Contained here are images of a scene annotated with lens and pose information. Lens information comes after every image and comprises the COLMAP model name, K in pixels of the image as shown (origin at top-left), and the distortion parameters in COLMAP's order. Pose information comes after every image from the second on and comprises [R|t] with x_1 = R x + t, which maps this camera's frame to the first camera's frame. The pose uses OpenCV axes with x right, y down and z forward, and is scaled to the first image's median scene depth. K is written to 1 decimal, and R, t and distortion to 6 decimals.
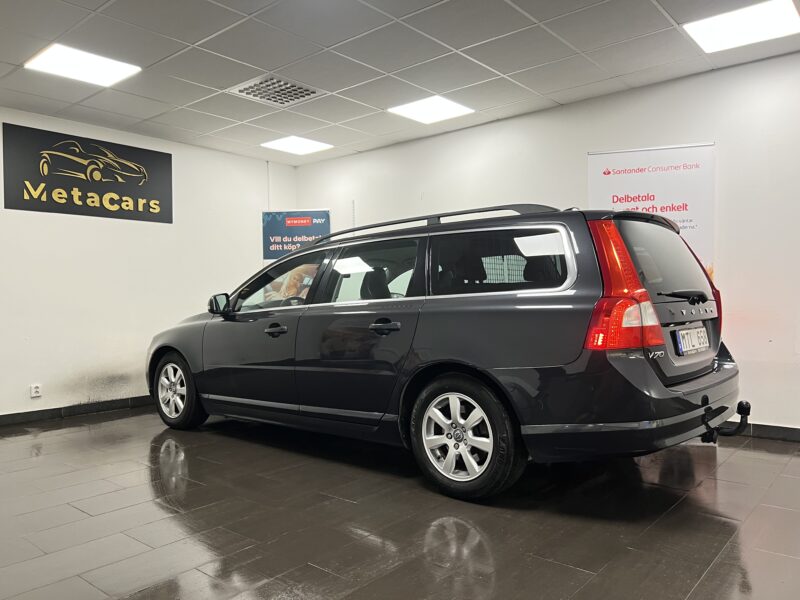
lens RADIAL K [[608.1, 0, 401.4], [0, 608.1, 303.1], [0, 0, 1]] dist [0.044142, -0.055627]
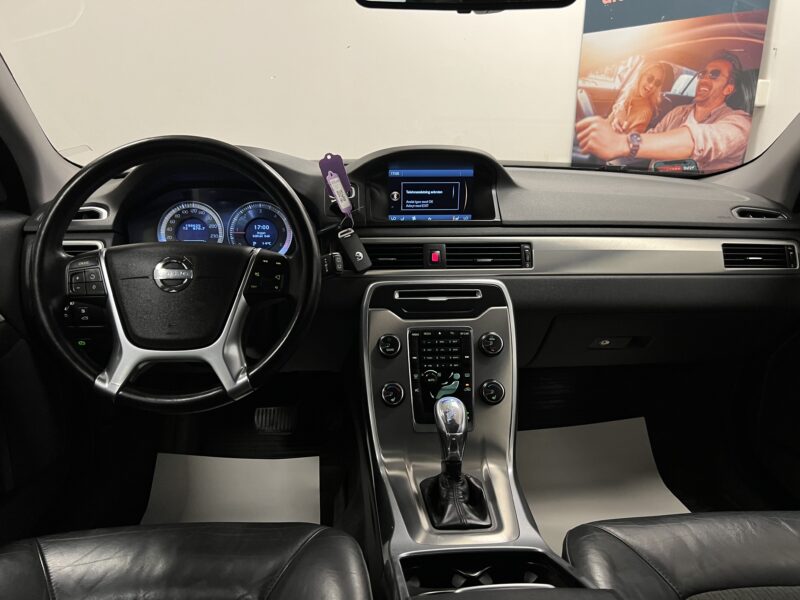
lens RADIAL K [[608.1, 0, 386.5], [0, 608.1, 303.6], [0, 0, 1]] dist [0.044142, -0.055627]
pose [[0.702539, 0.215251, -0.678311, -0.005921], [-0.021725, 0.959202, 0.281885, -0.014200], [0.711314, -0.183299, 0.678553, 0.747130]]
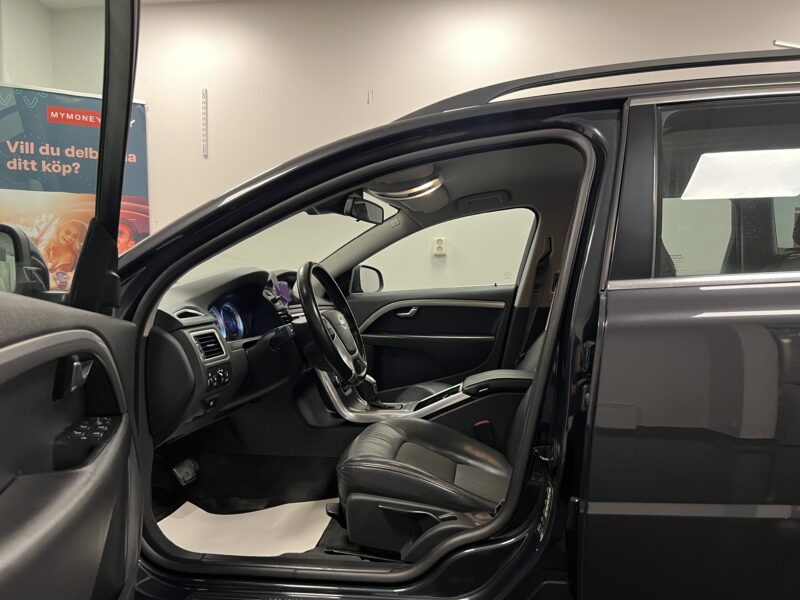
lens RADIAL K [[608.1, 0, 408.1], [0, 608.1, 306.7], [0, 0, 1]] dist [0.044142, -0.055627]
pose [[0.835044, -0.003319, 0.550173, -0.270542], [-0.010448, 0.999706, 0.021889, 0.006066], [-0.550084, -0.024026, 0.834764, 0.543545]]
